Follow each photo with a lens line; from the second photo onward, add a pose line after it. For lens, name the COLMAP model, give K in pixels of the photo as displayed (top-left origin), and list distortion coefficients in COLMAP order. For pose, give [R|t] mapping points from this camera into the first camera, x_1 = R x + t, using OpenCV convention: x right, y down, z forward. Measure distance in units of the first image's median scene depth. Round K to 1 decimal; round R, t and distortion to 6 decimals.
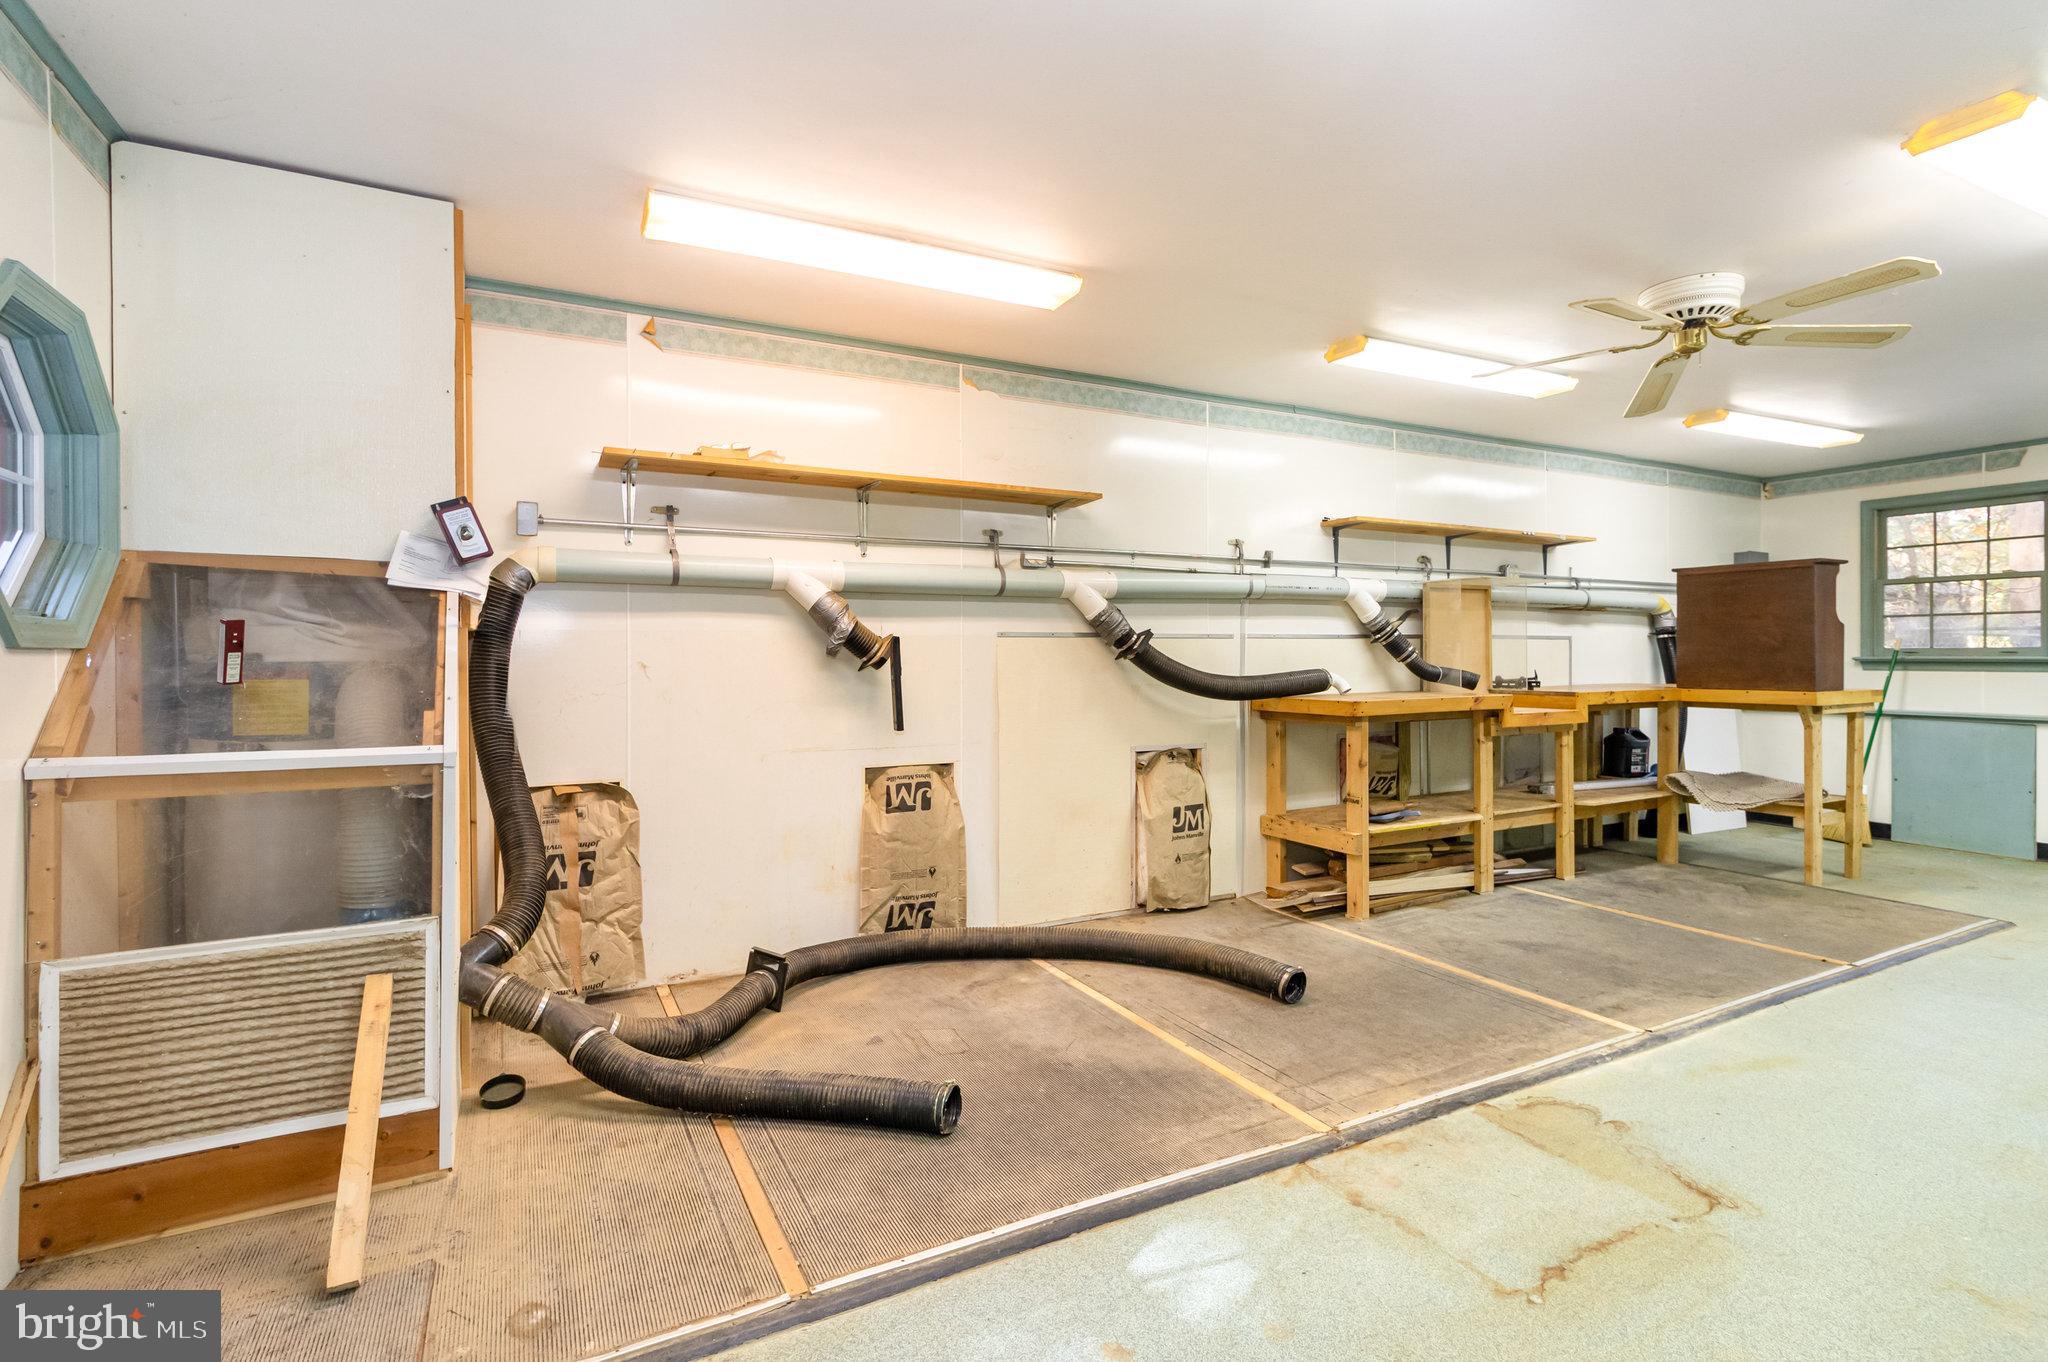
lens RADIAL K [[959.5, 0, 1017.6], [0, 959.5, 664.3], [0, 0, 1]] dist [0.000468, -0.000618]
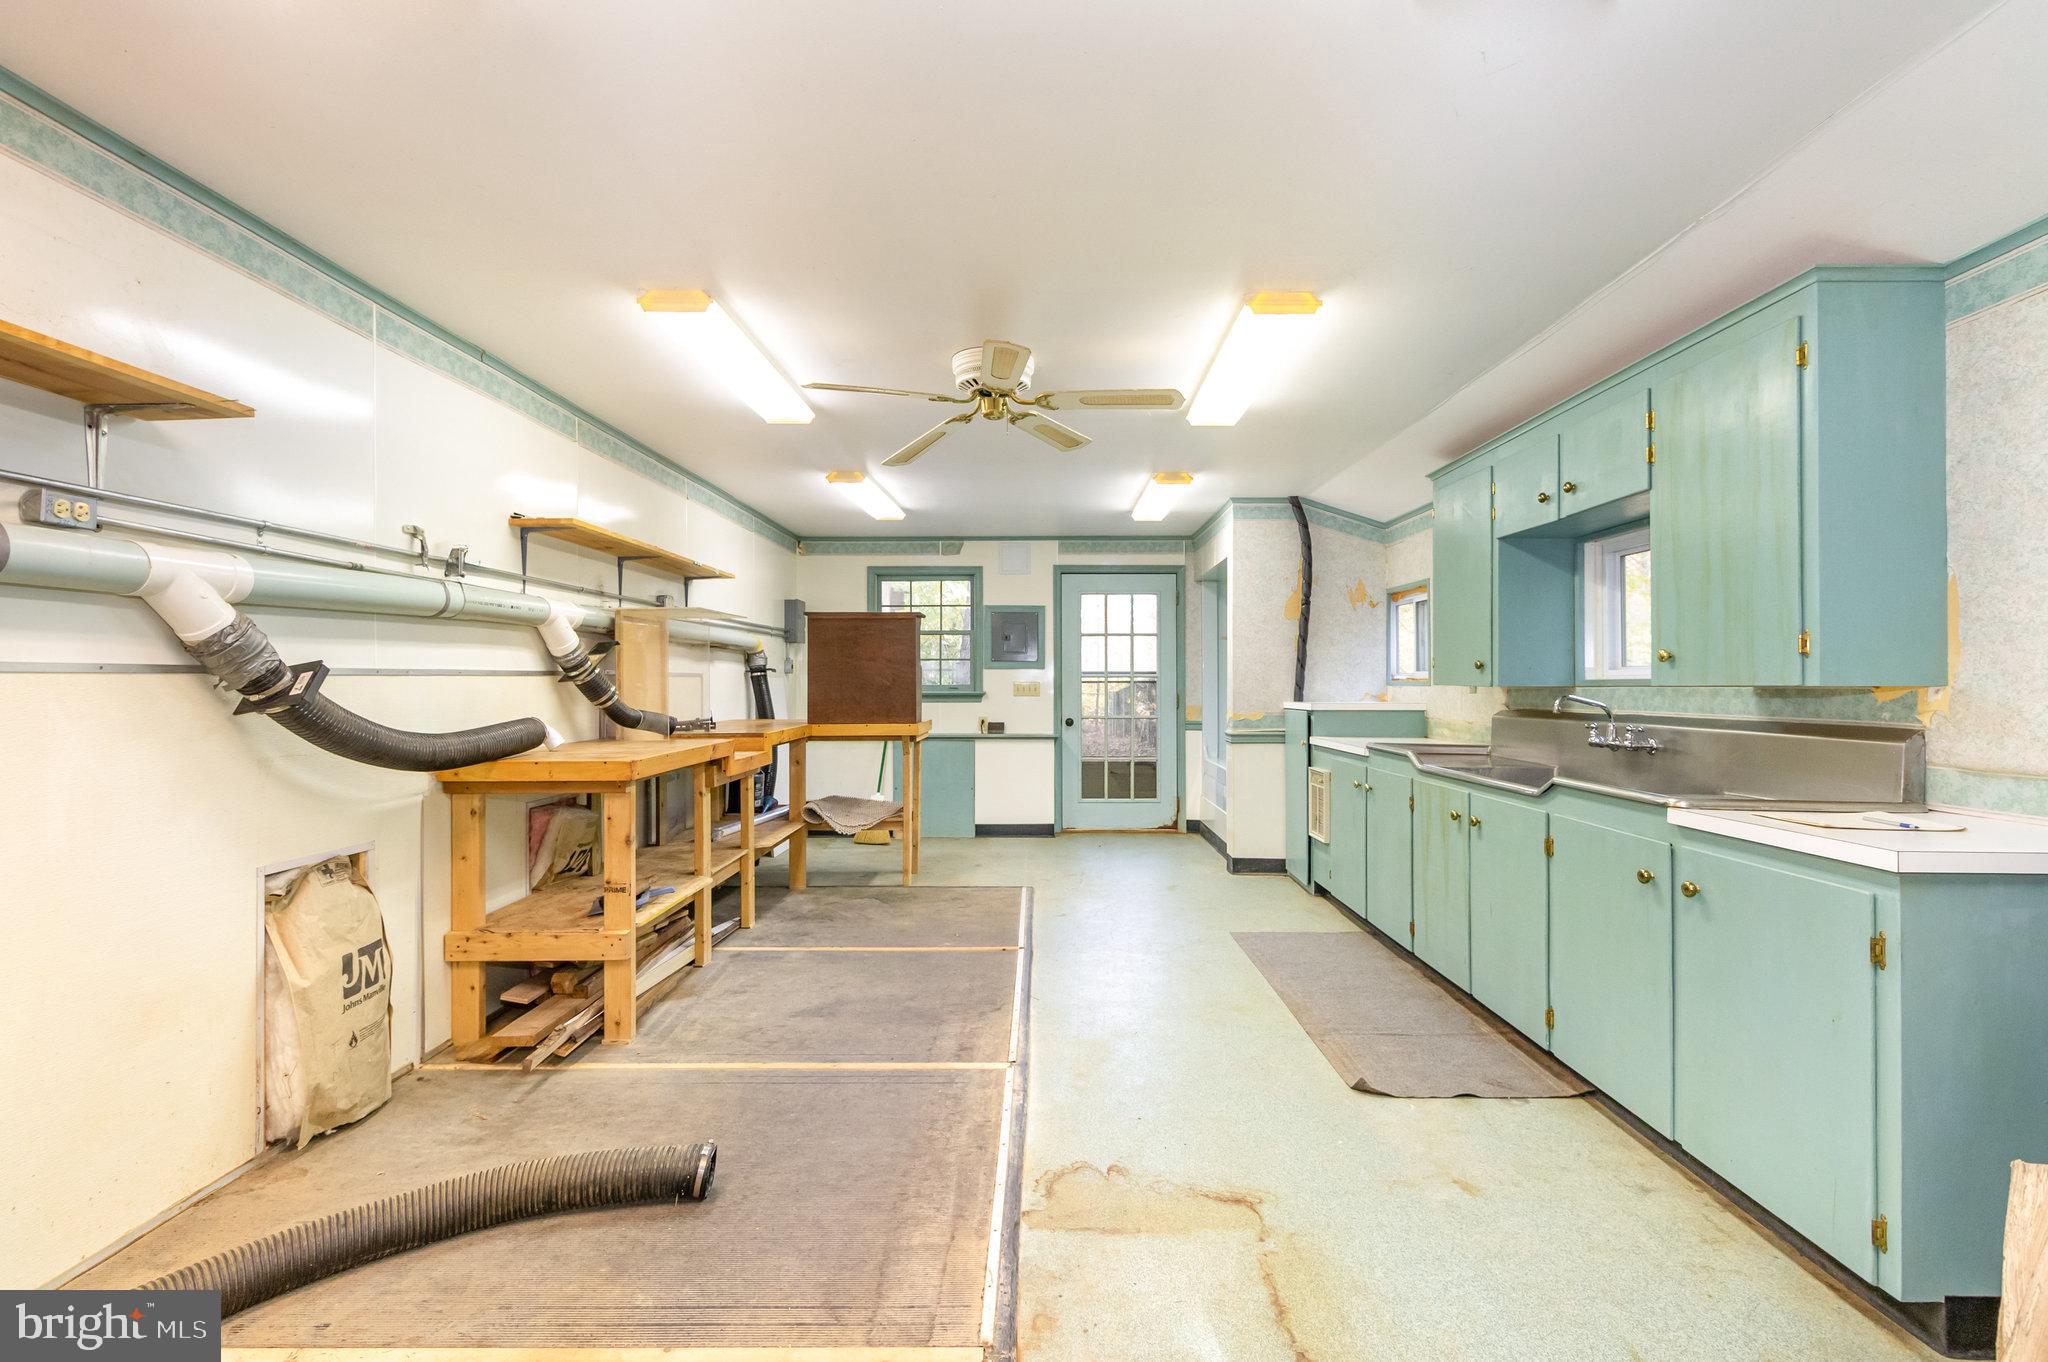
lens RADIAL K [[959.5, 0, 1028.7], [0, 959.5, 684.7], [0, 0, 1]] dist [0.000468, -0.000618]
pose [[0.459463, -0.001834, 0.888195, -0.174092], [0.008123, 0.999965, -0.002137, -0.016914], [-0.888160, 0.008196, 0.459462, 0.337757]]
